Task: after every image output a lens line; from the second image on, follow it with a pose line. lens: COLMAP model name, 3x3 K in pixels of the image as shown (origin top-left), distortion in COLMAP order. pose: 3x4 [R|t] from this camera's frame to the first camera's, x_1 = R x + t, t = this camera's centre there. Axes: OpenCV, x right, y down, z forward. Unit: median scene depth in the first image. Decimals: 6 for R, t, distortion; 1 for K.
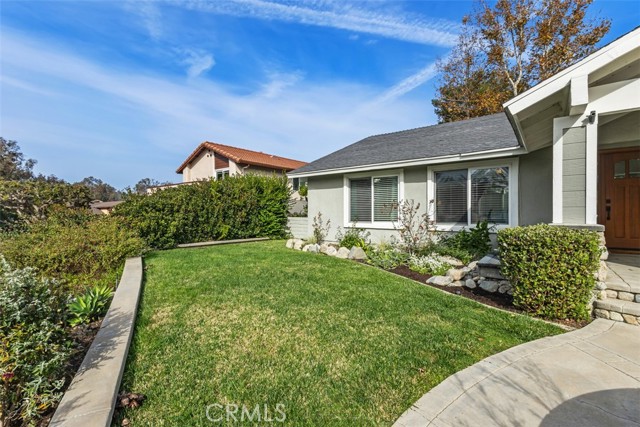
lens RADIAL K [[295.4, 0, 316.0], [0, 295.4, 215.1], [0, 0, 1]] dist [-0.000094, 0.002881]
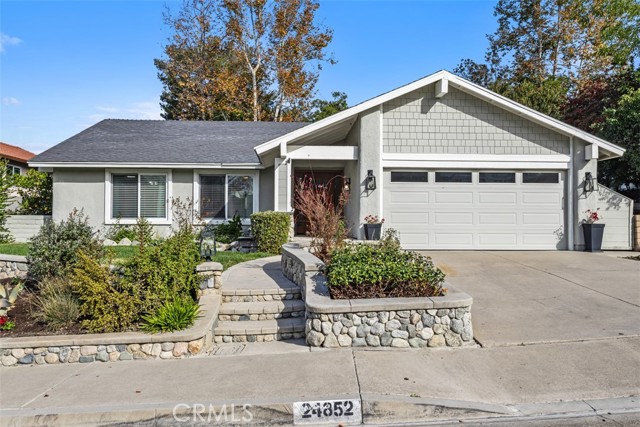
lens RADIAL K [[503.5, 0, 319.3], [0, 503.5, 213.7], [0, 0, 1]] dist [0.003804, -0.006605]
pose [[0.747767, 0.020001, 0.663660, -0.469140], [0.000448, 0.999531, -0.030628, 0.057501], [-0.663961, 0.023200, 0.747407, -0.666323]]
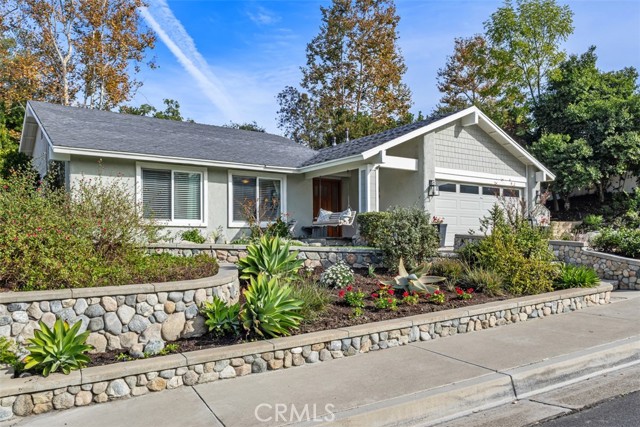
lens RADIAL K [[503.5, 0, 323.1], [0, 503.5, 241.4], [0, 0, 1]] dist [0.003804, -0.006605]
pose [[0.275587, 0.007040, 0.961250, -1.125004], [0.015491, 0.999811, -0.011763, 0.111636], [-0.961151, 0.018133, 0.275425, 0.120056]]
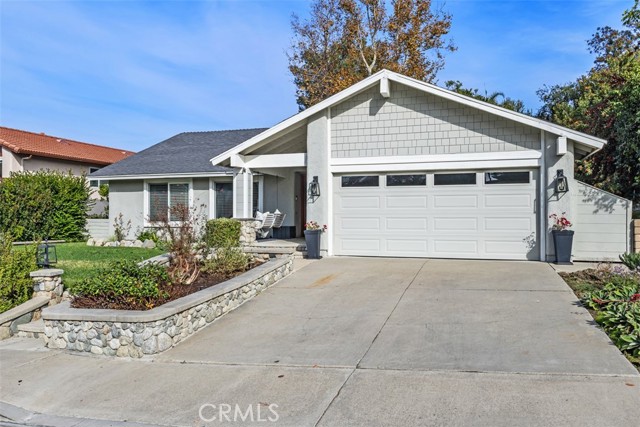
lens RADIAL K [[503.5, 0, 316.7], [0, 503.5, 213.0], [0, 0, 1]] dist [0.003804, -0.006605]
pose [[0.937129, 0.003119, 0.348969, 0.043109], [0.002661, 0.999867, -0.016083, 0.021048], [-0.348973, 0.016000, 0.936996, -1.015689]]
